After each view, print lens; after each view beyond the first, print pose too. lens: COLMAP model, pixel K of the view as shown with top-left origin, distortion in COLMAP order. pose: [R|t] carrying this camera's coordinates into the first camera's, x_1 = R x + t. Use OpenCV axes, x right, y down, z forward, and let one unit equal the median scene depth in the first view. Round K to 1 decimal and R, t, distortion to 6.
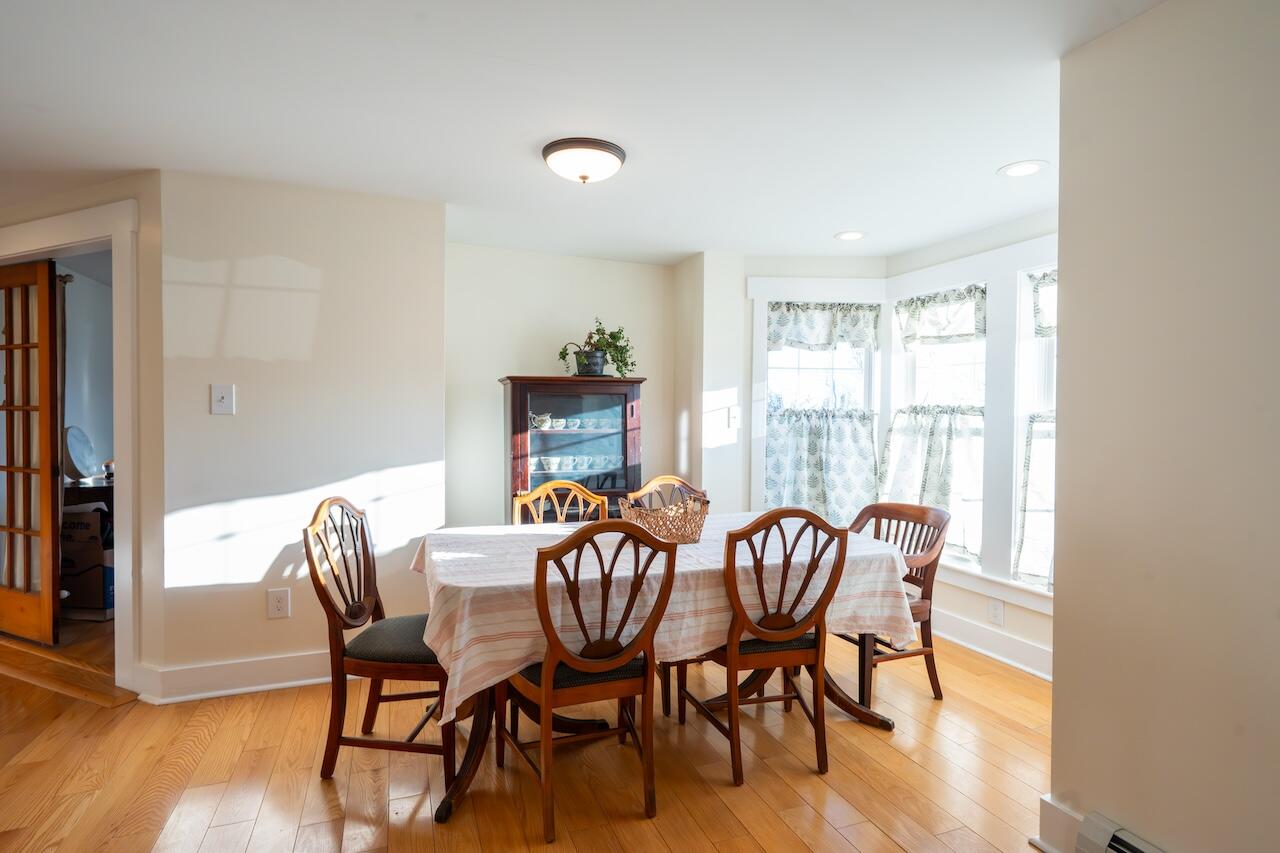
lens RADIAL K [[670.9, 0, 640.0], [0, 670.9, 426.5], [0, 0, 1]] dist [0.000190, -0.000120]
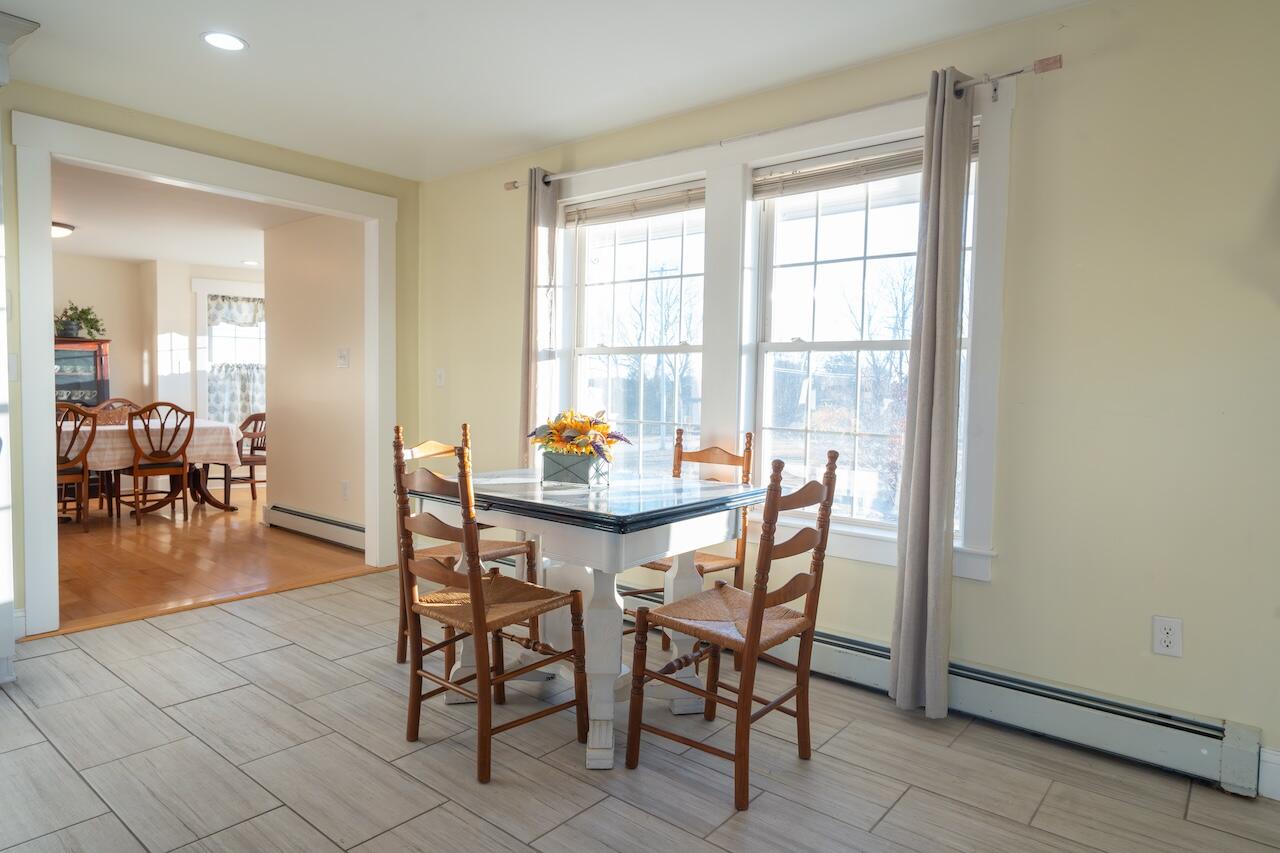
lens RADIAL K [[762.8, 0, 640.0], [0, 762.8, 426.5], [0, 0, 1]] dist [0.006060, 0.001051]
pose [[0.870295, -0.016533, 0.492252, 0.237181], [-0.003647, 0.999193, 0.040008, 0.062594], [-0.492517, -0.036614, 0.869533, -1.377608]]
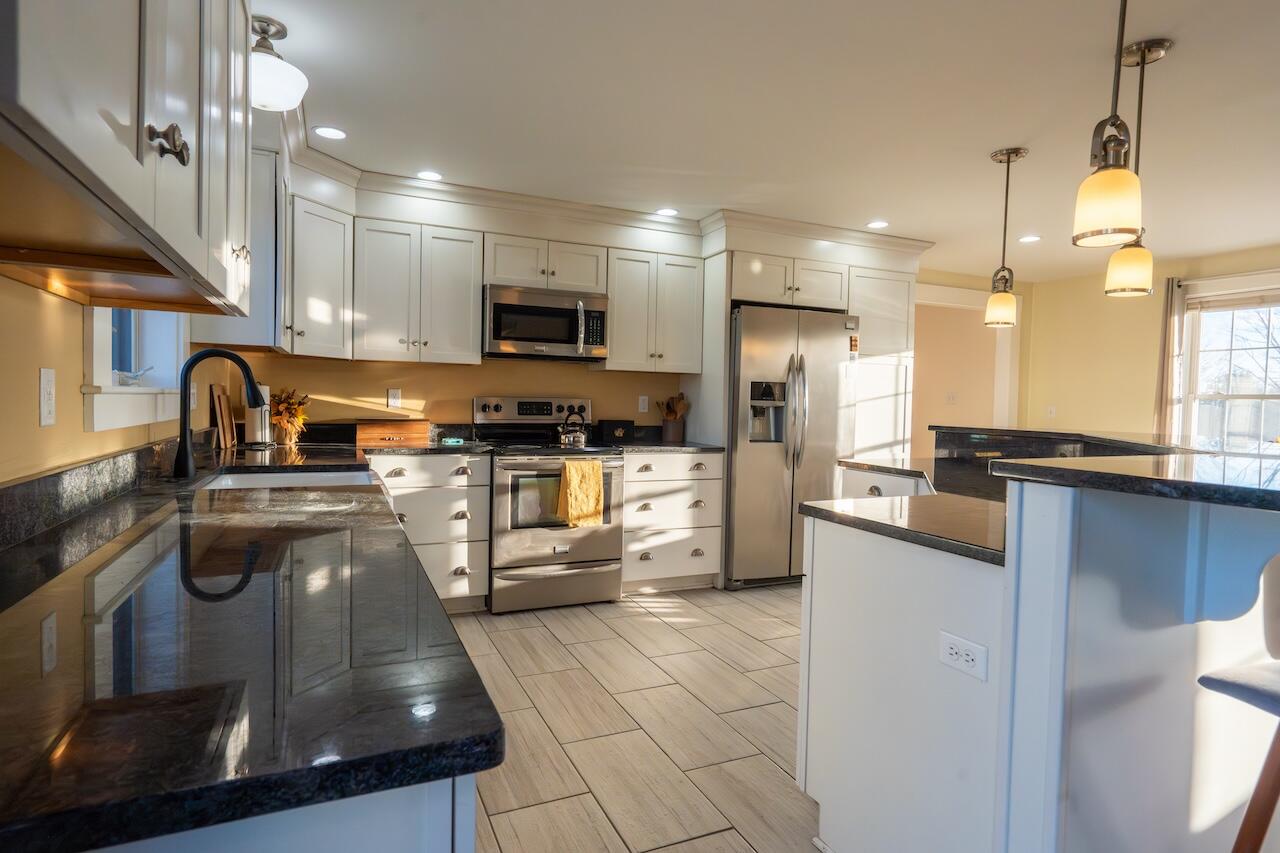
lens RADIAL K [[669.1, 0, 640.0], [0, 669.1, 426.5], [0, 0, 1]] dist [-0.000630, 0.000168]
pose [[0.997764, 0.009697, 0.066128, -0.314252], [-0.010420, 0.999889, 0.010602, 0.071274], [-0.066018, -0.011268, 0.997755, -1.637342]]
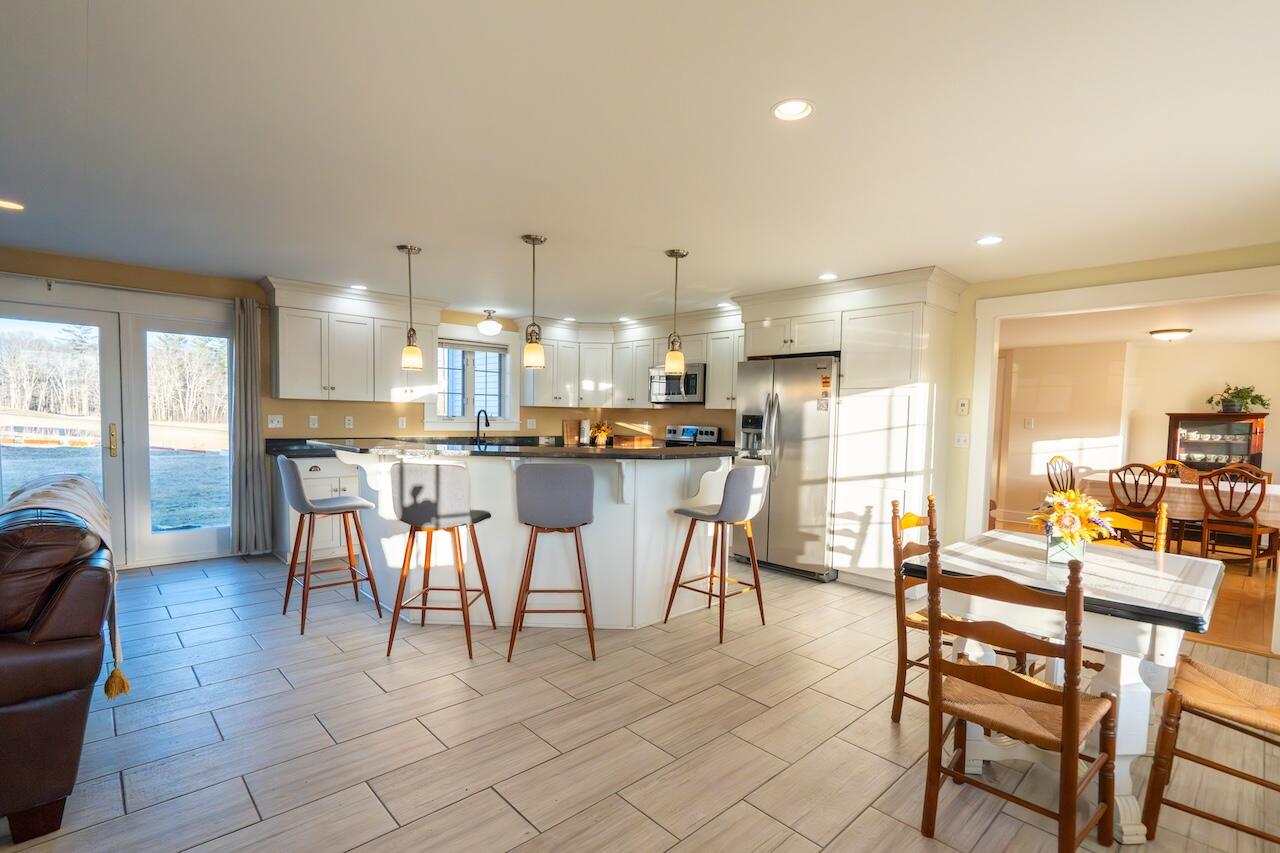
lens RADIAL K [[600.5, 0, 639.5], [0, 600.5, 452.2], [0, 0, 1]] dist [0.002378, 0.000615]
pose [[0.380200, 0.056003, -0.923207, 0.992506], [-0.046313, 0.998066, 0.041470, 0.047718], [0.923744, 0.026990, 0.382058, -1.324728]]
